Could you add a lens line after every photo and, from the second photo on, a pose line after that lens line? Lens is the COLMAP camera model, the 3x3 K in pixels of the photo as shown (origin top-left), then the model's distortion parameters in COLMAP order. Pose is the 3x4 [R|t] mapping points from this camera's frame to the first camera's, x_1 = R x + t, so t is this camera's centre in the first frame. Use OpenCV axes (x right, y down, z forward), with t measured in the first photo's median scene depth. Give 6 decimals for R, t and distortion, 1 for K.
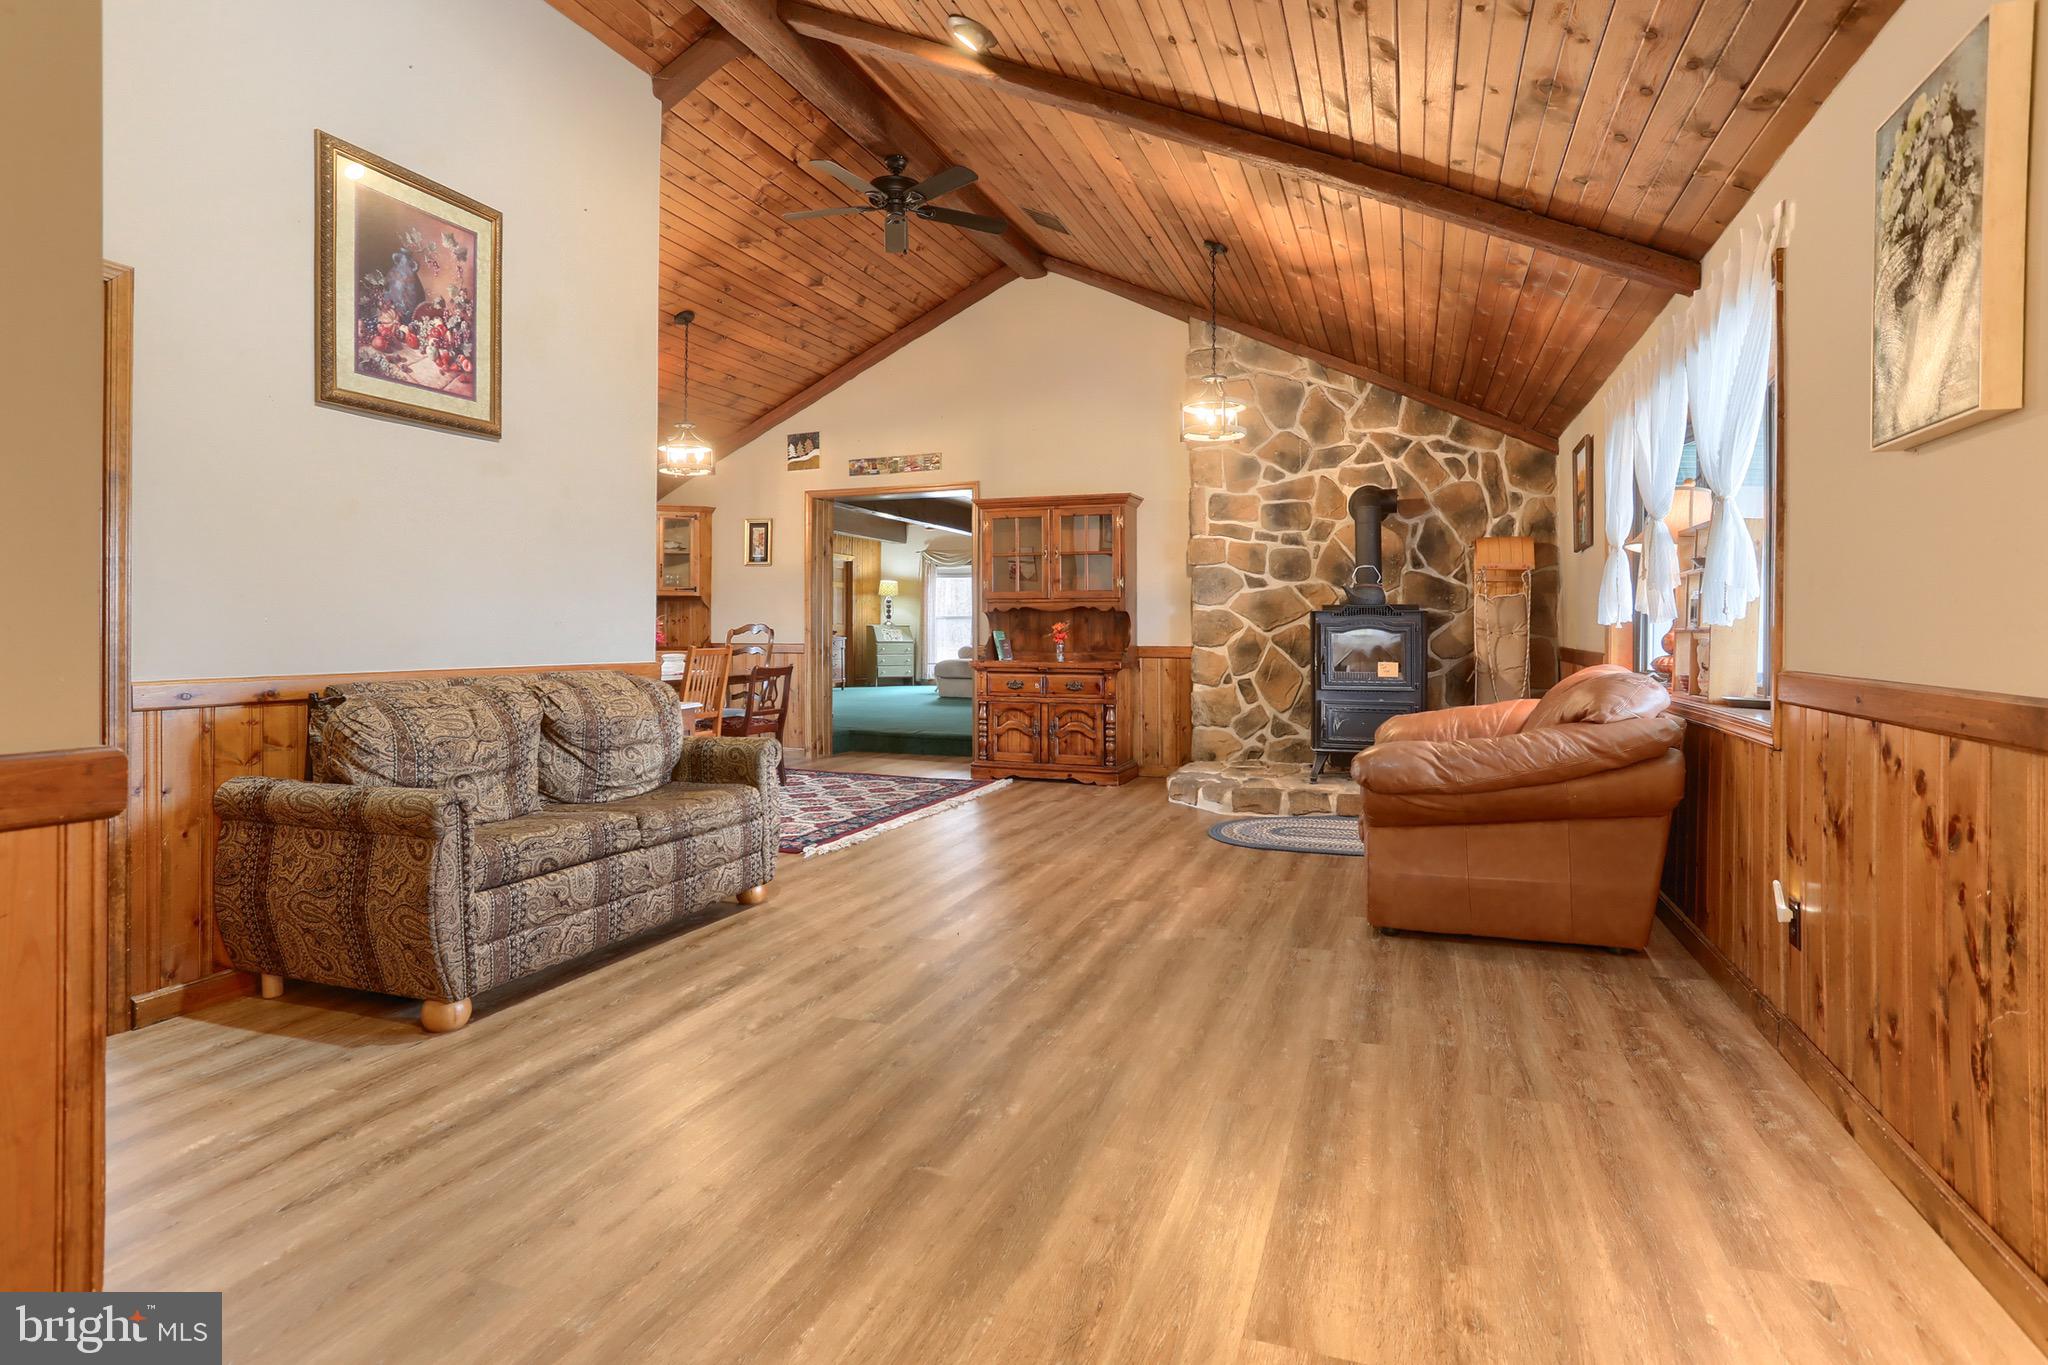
lens RADIAL K [[1034.0, 0, 1039.5], [0, 1034.0, 611.7], [0, 0, 1]] dist [-0.027086, 0.010805]
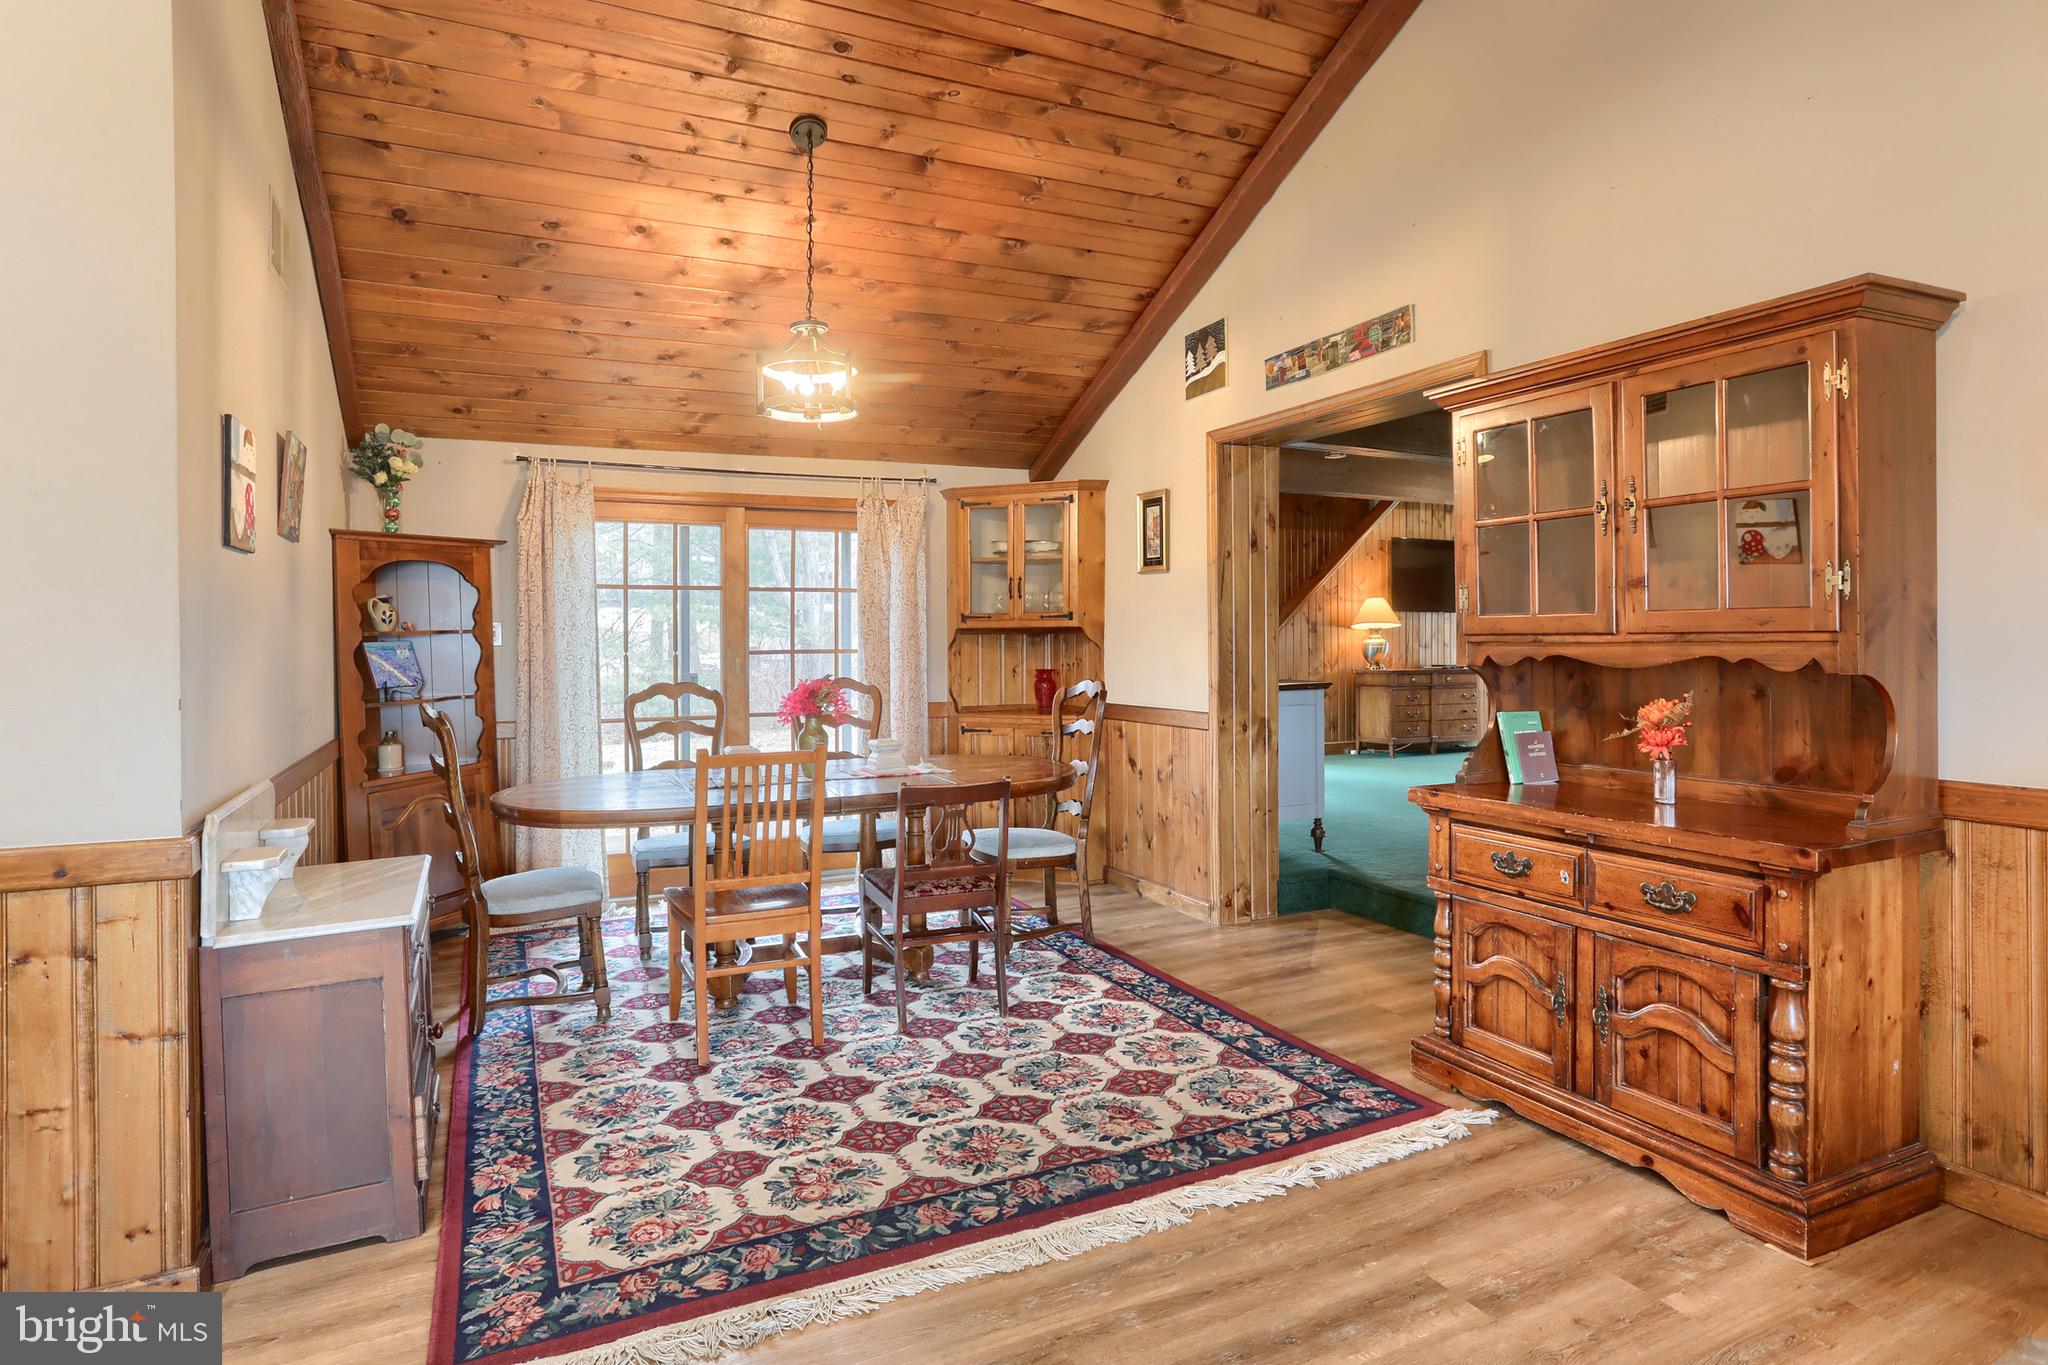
lens RADIAL K [[1110.1, 0, 1012.9], [0, 1110.1, 649.0], [0, 0, 1]] dist [-0.040957, 0.021187]
pose [[0.715192, -0.000972, -0.698927, 0.133179], [0.022271, 0.999523, 0.021399, -0.021076], [0.698573, -0.030870, 0.714872, 0.620372]]
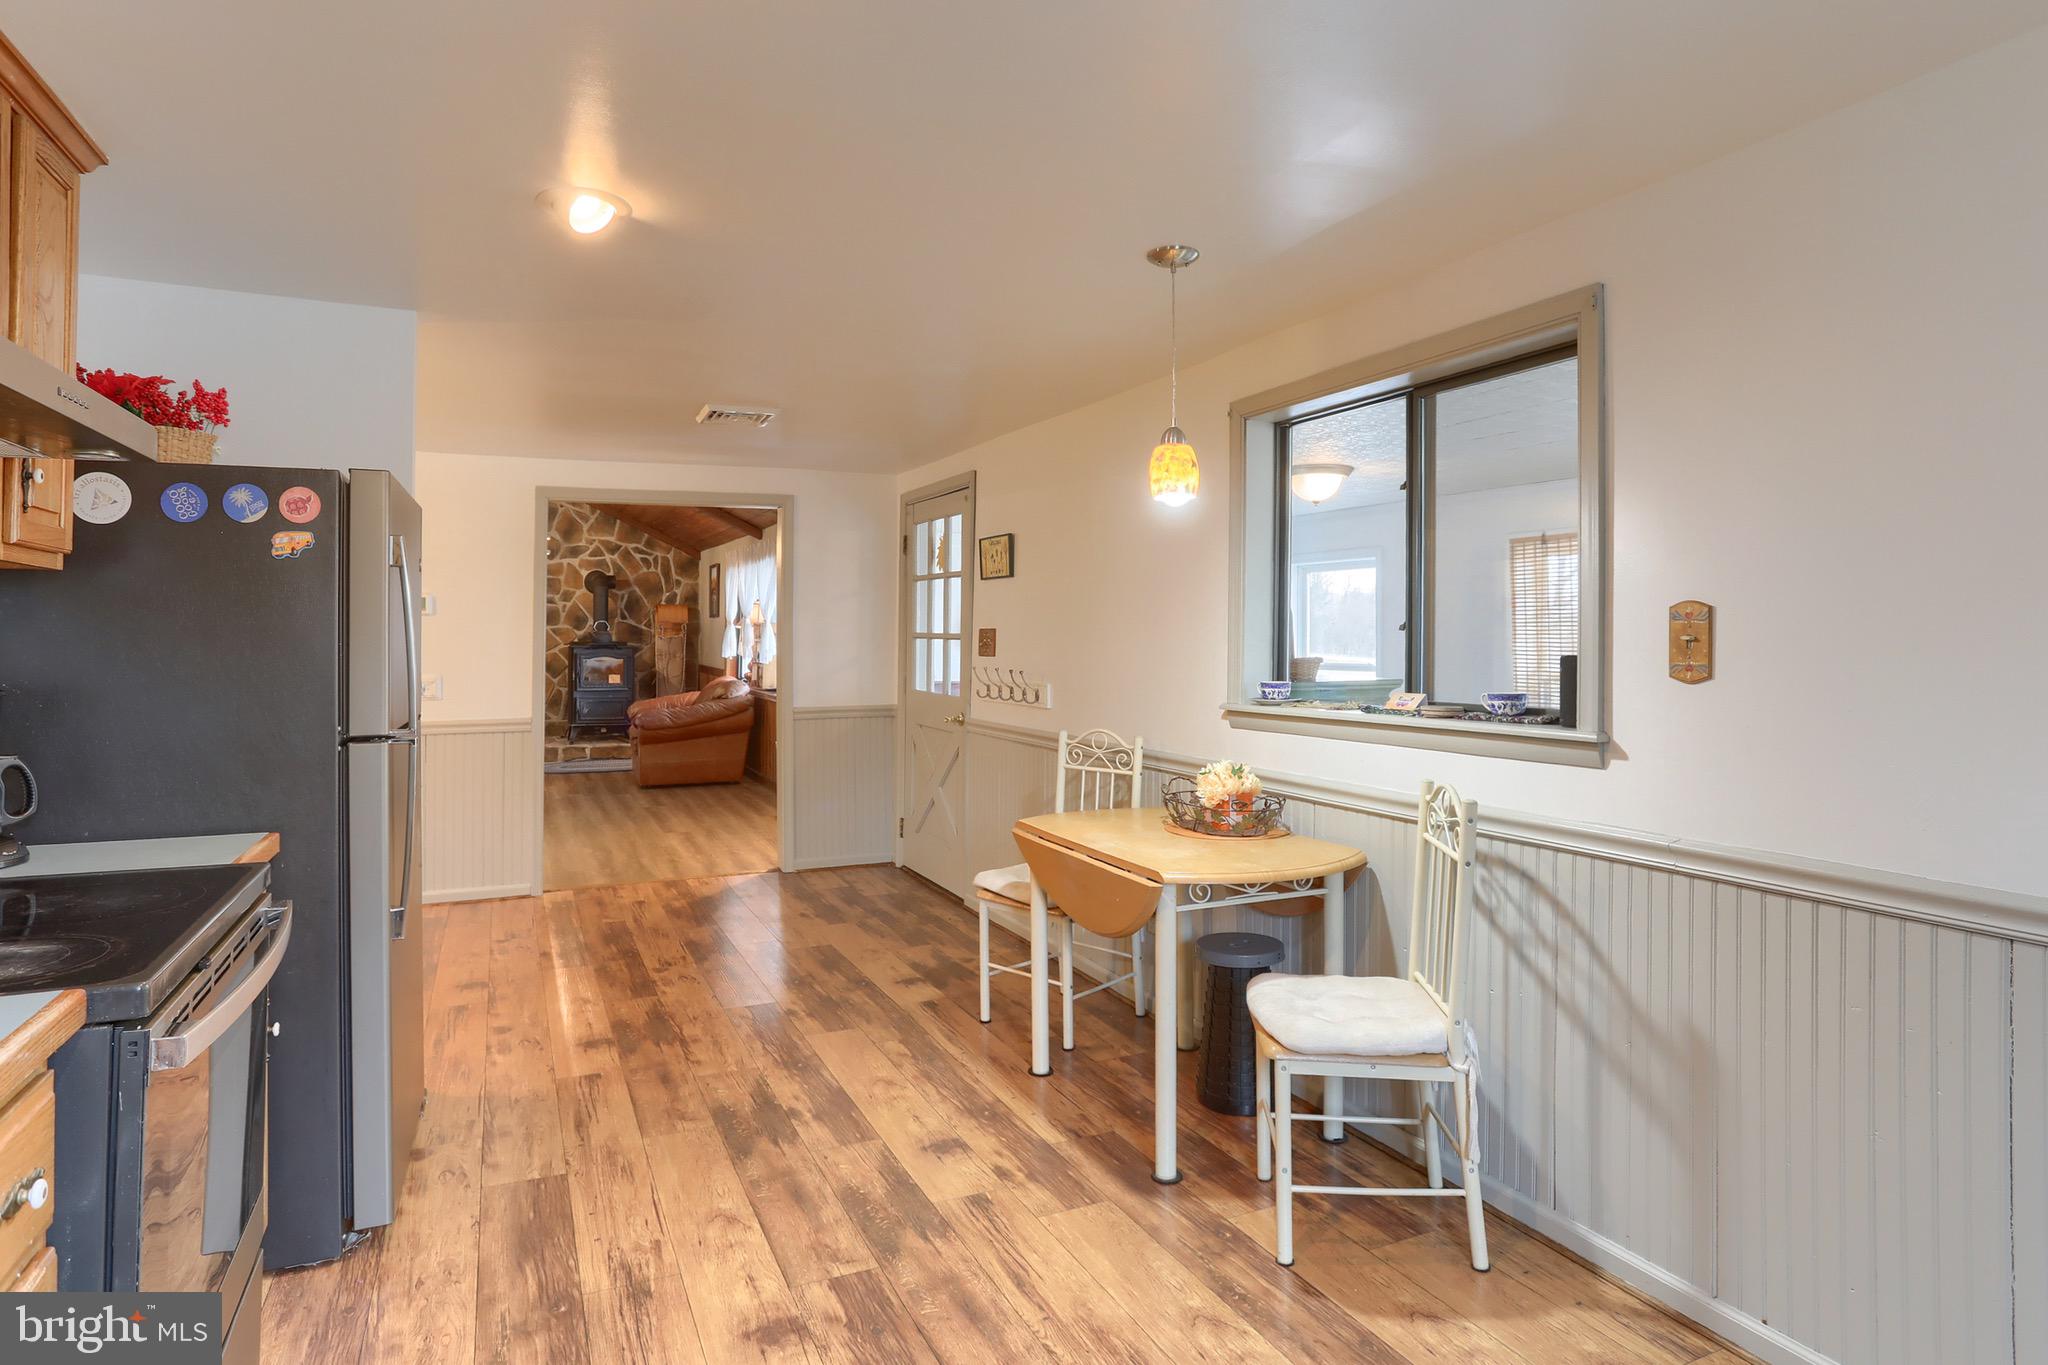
lens RADIAL K [[1110.1, 0, 1015.9], [0, 1110.1, 622.6], [0, 0, 1]] dist [-0.040957, 0.021187]
pose [[0.708811, 0.009890, 0.705329, -0.466162], [-0.018056, 0.999828, 0.004126, -0.055414], [-0.705168, -0.015660, 0.708868, -0.767183]]
